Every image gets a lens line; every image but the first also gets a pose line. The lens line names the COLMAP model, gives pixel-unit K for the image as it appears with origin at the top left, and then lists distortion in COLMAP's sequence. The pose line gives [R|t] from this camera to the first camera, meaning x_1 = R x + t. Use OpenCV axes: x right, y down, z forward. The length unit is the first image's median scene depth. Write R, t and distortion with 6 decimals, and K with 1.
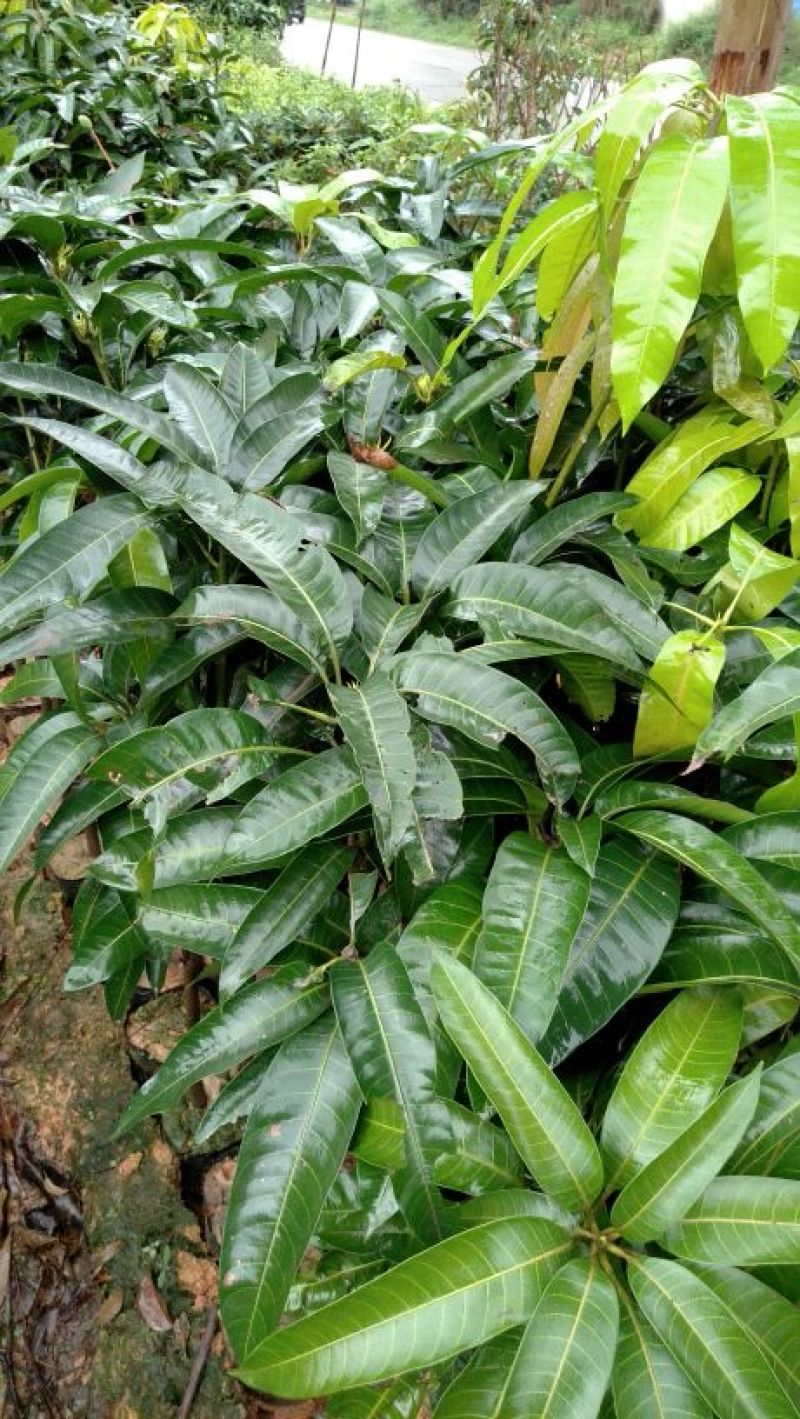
lens RADIAL K [[1026.3, 0, 400.0], [0, 1026.3, 709.5], [0, 0, 1]] dist [0.045361, -0.117882]
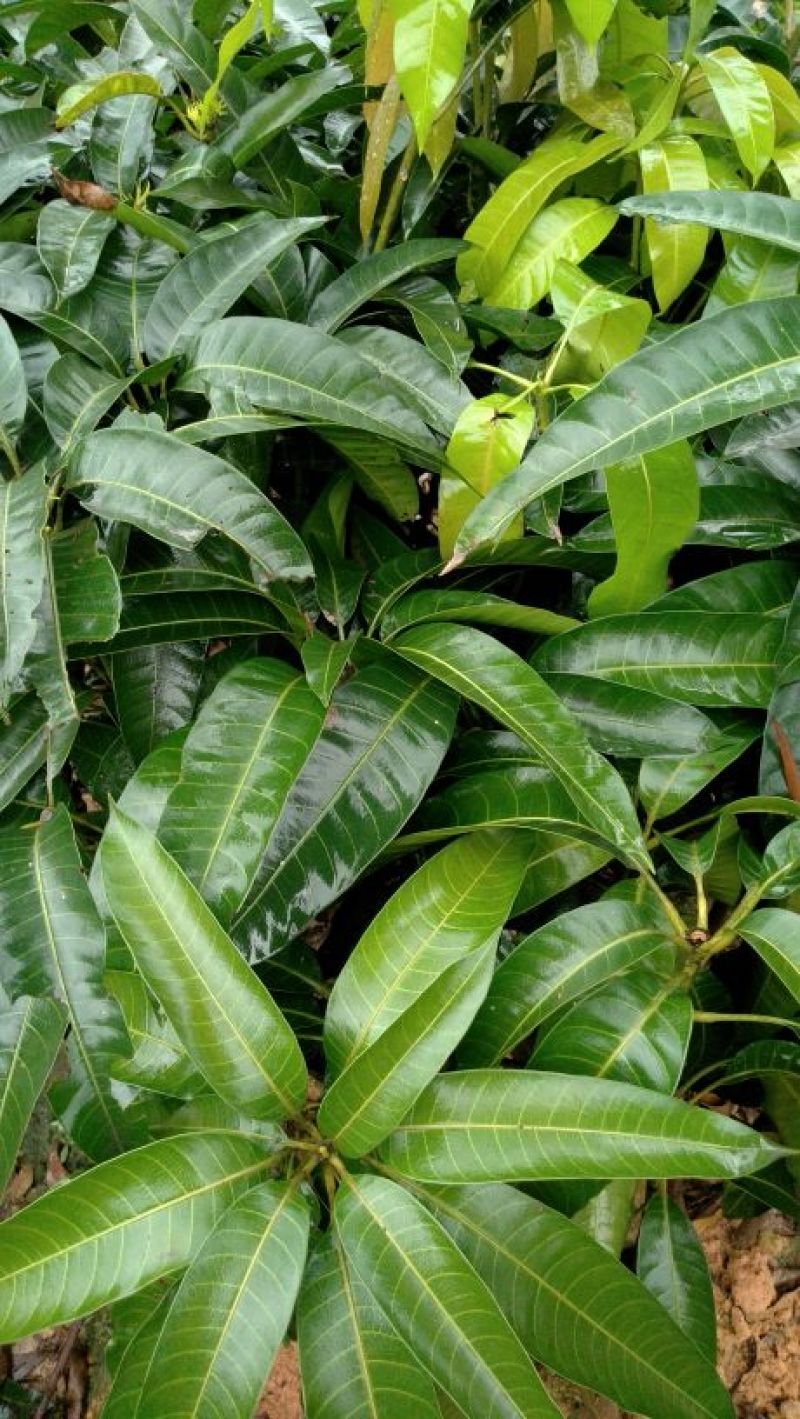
lens RADIAL K [[1026.3, 0, 400.0], [0, 1026.3, 709.5], [0, 0, 1]] dist [0.045361, -0.117882]
pose [[0.998084, -0.058605, -0.019852, 0.214117], [0.060800, 0.988456, 0.138771, 0.049273], [0.011490, -0.139712, 0.990126, 0.184406]]
